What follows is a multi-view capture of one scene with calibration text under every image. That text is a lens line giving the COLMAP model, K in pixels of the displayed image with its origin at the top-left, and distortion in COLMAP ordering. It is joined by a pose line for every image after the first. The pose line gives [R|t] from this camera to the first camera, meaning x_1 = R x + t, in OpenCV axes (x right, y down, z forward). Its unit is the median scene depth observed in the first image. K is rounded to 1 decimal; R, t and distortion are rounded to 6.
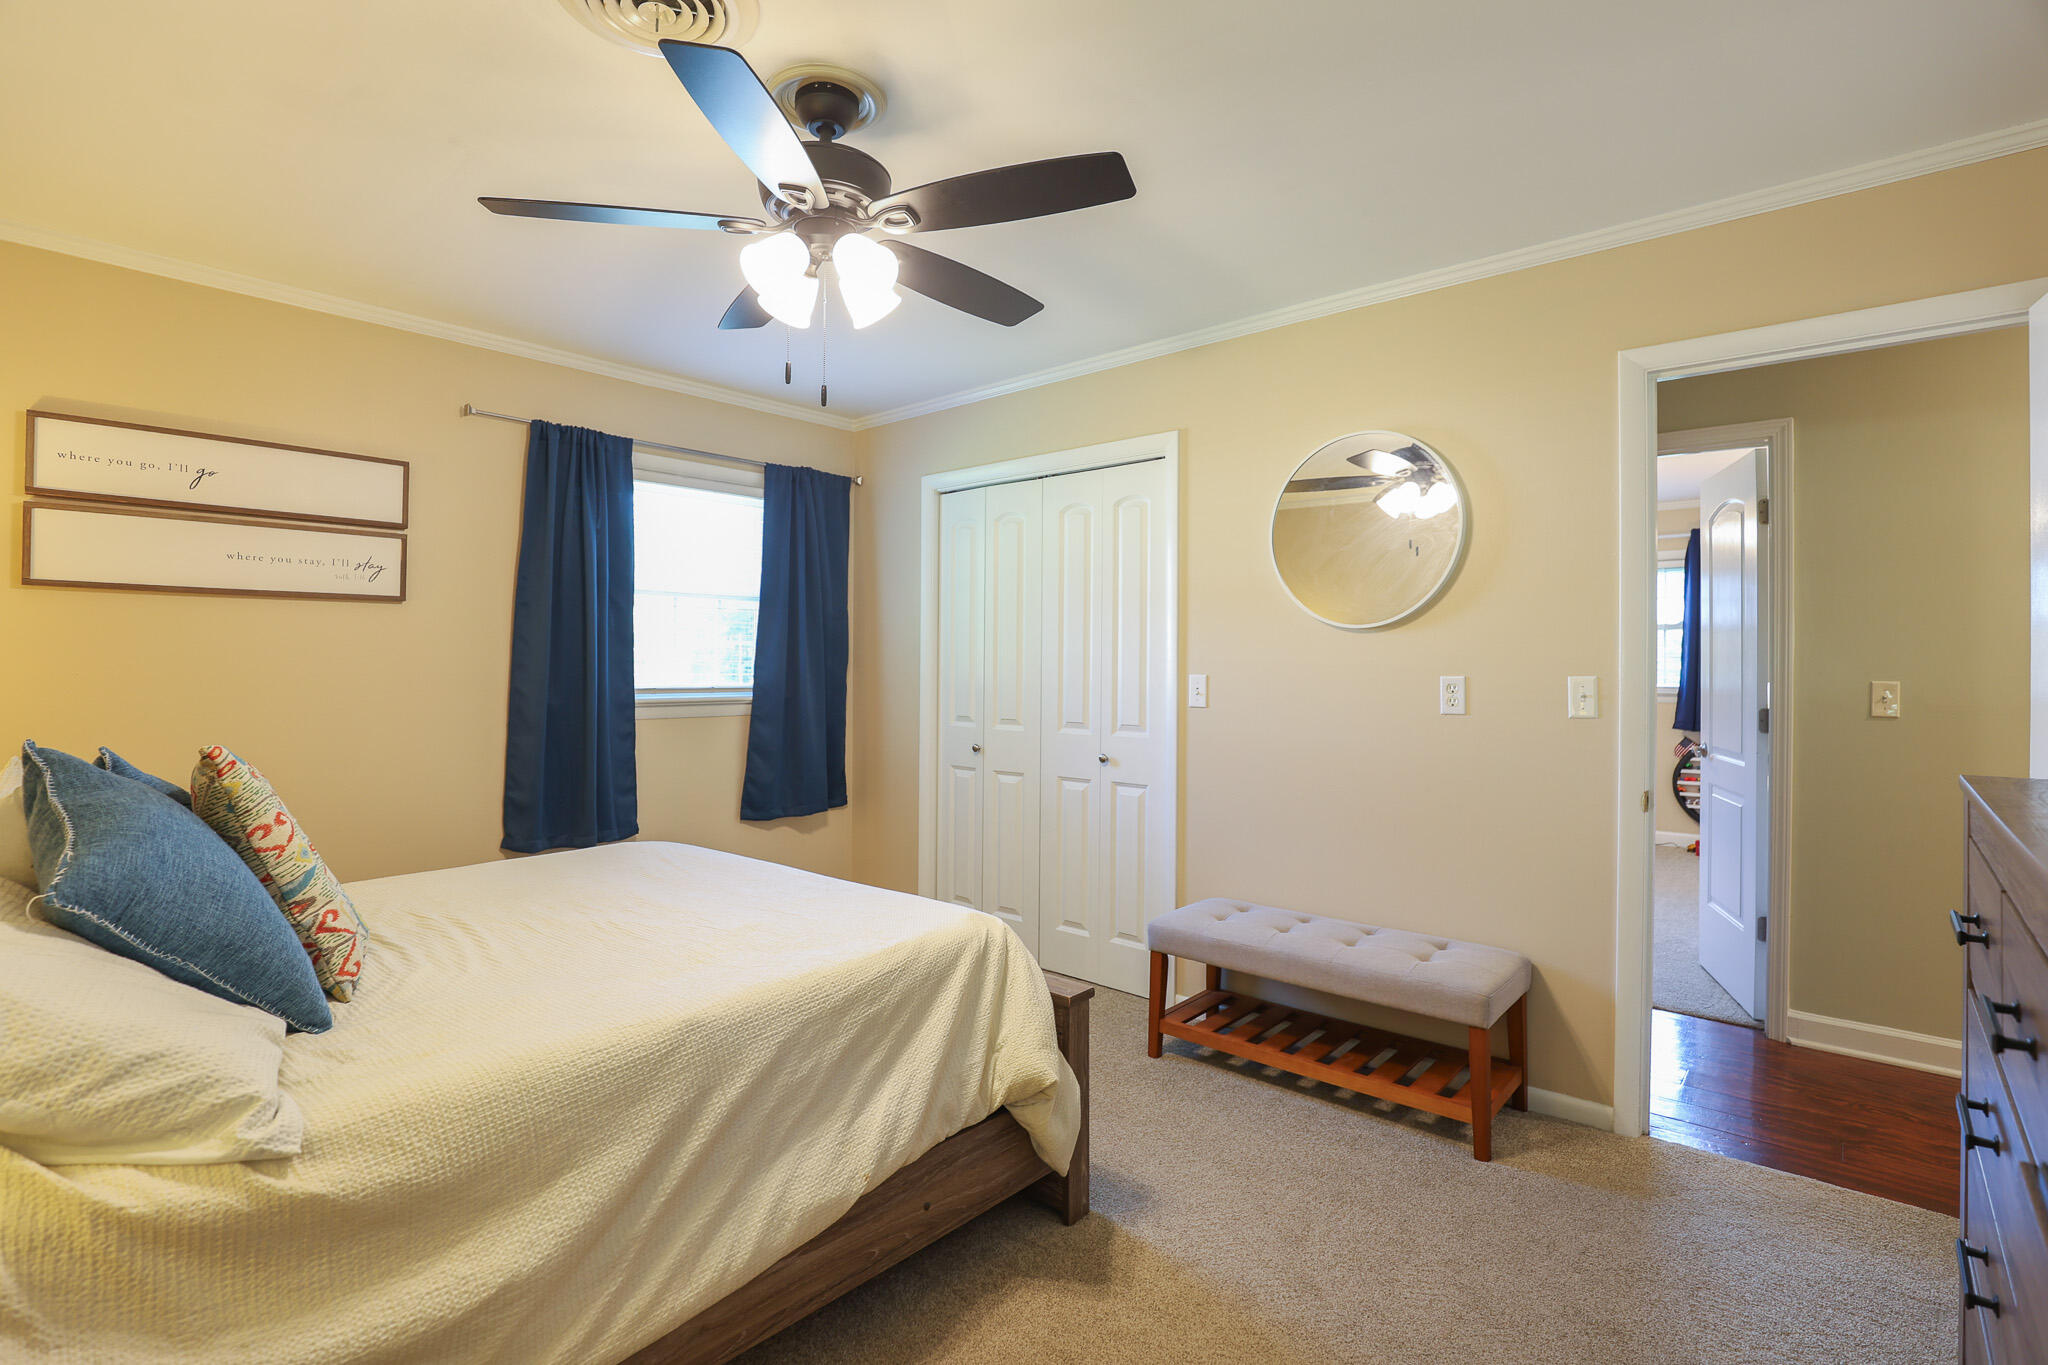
lens RADIAL K [[954.0, 0, 1026.4], [0, 954.0, 668.3], [0, 0, 1]] dist [-0.012950, 0.001342]
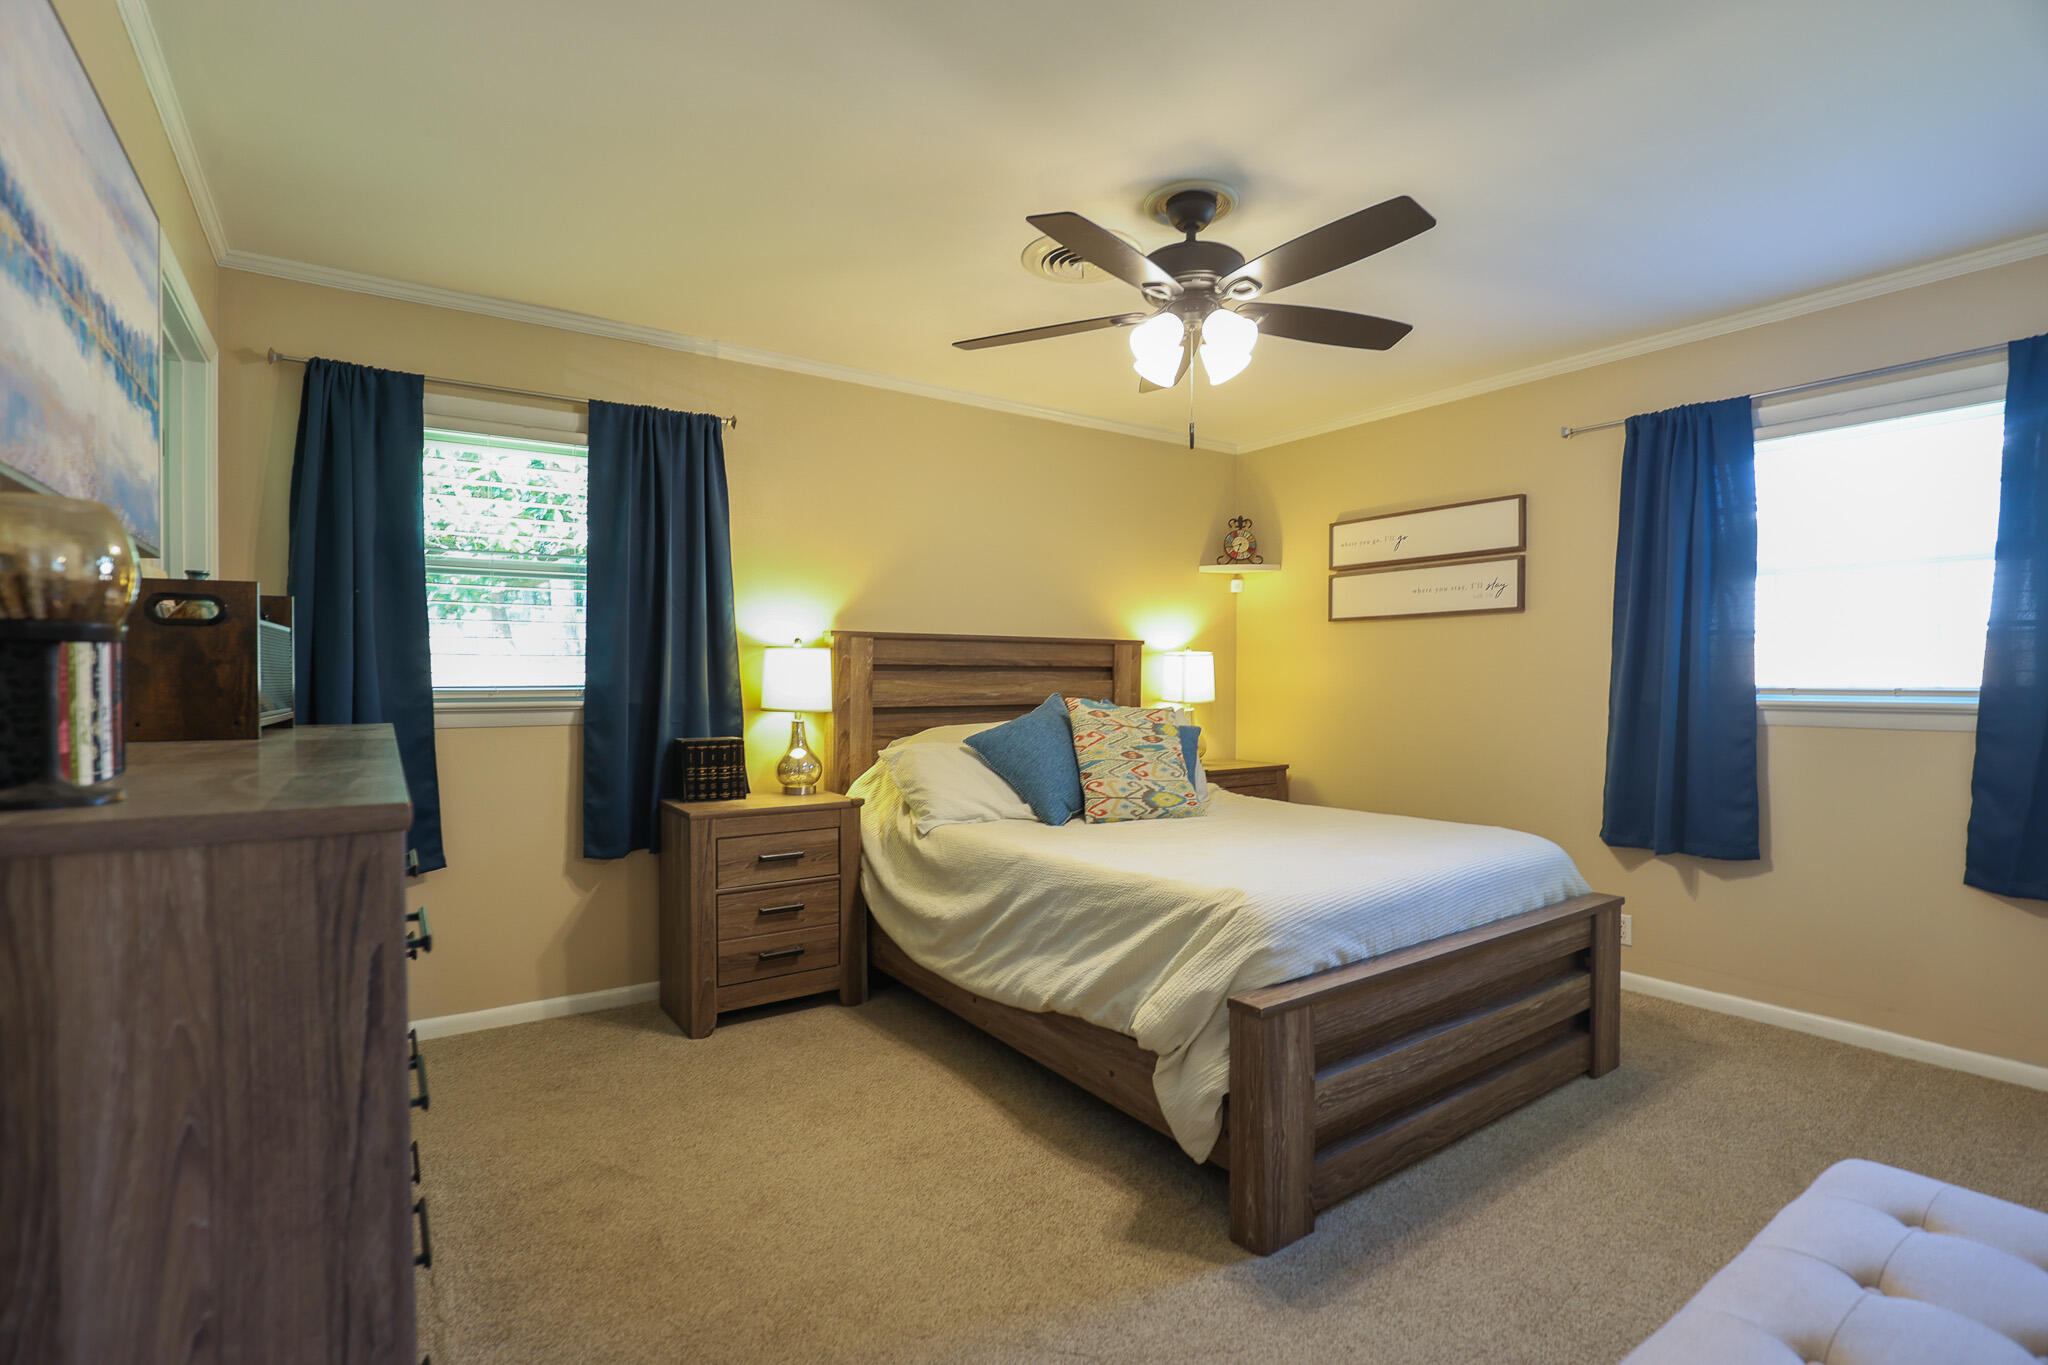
lens RADIAL K [[954.0, 0, 1021.8], [0, 954.0, 681.5], [0, 0, 1]] dist [-0.012950, 0.001342]
pose [[-0.220475, -0.000275, -0.975393, 0.953081], [-0.002605, 0.999997, 0.000307, 0.029391], [0.975389, 0.002608, -0.220475, 0.942893]]
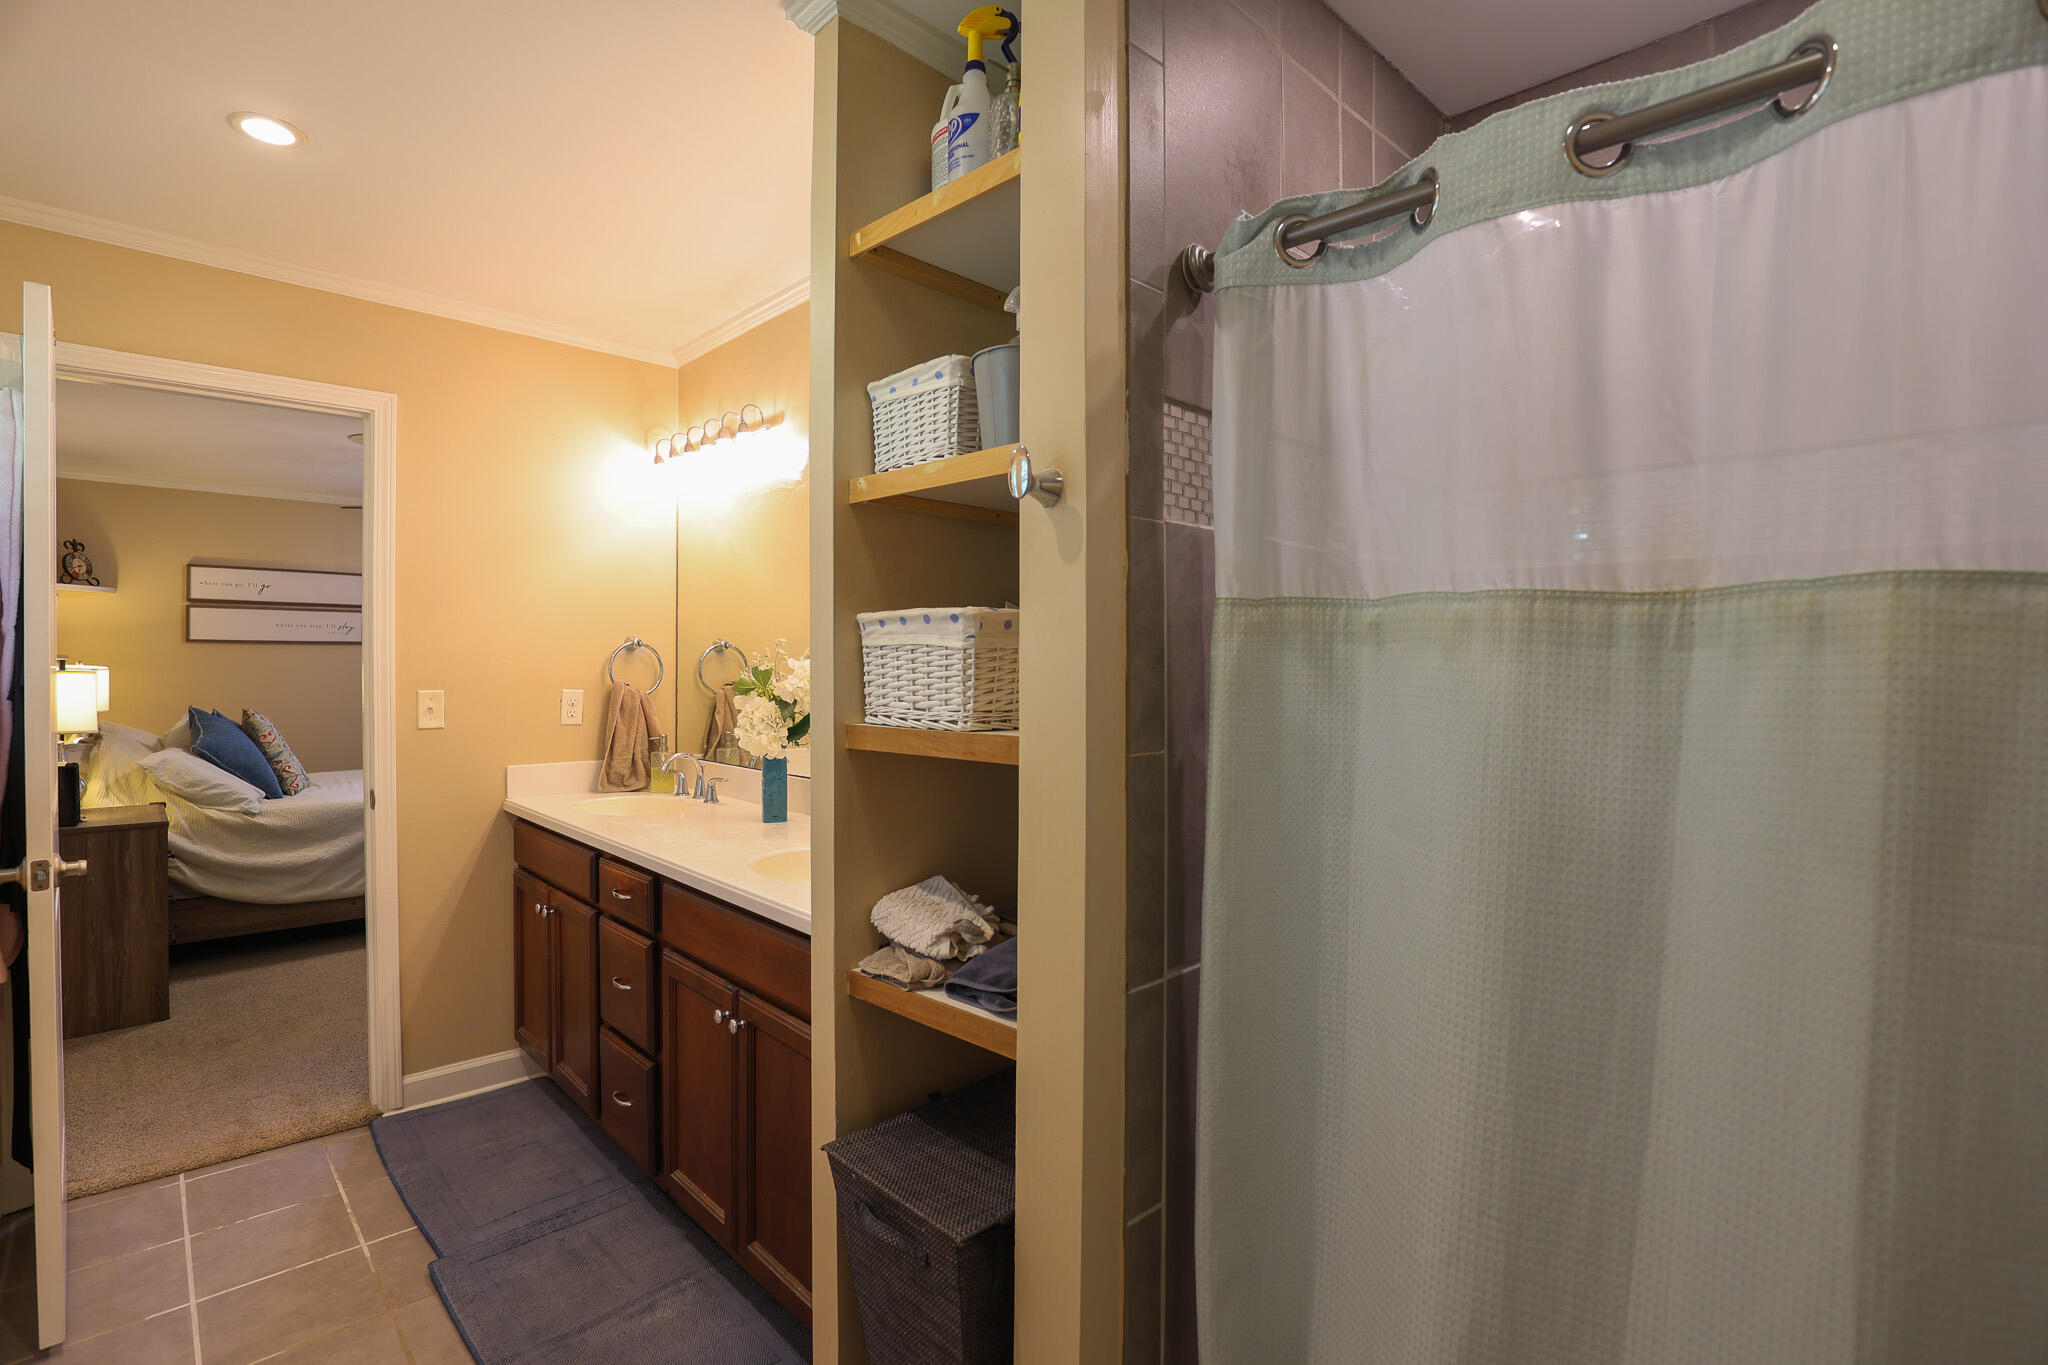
lens RADIAL K [[954.0, 0, 1021.8], [0, 954.0, 678.6], [0, 0, 1]] dist [-0.012950, 0.001342]
pose [[0.996112, 0.001306, -0.088081, 1.271942], [-0.000398, 0.999947, 0.010334, -0.029786], [0.088090, -0.010258, 0.996060, -1.217899]]
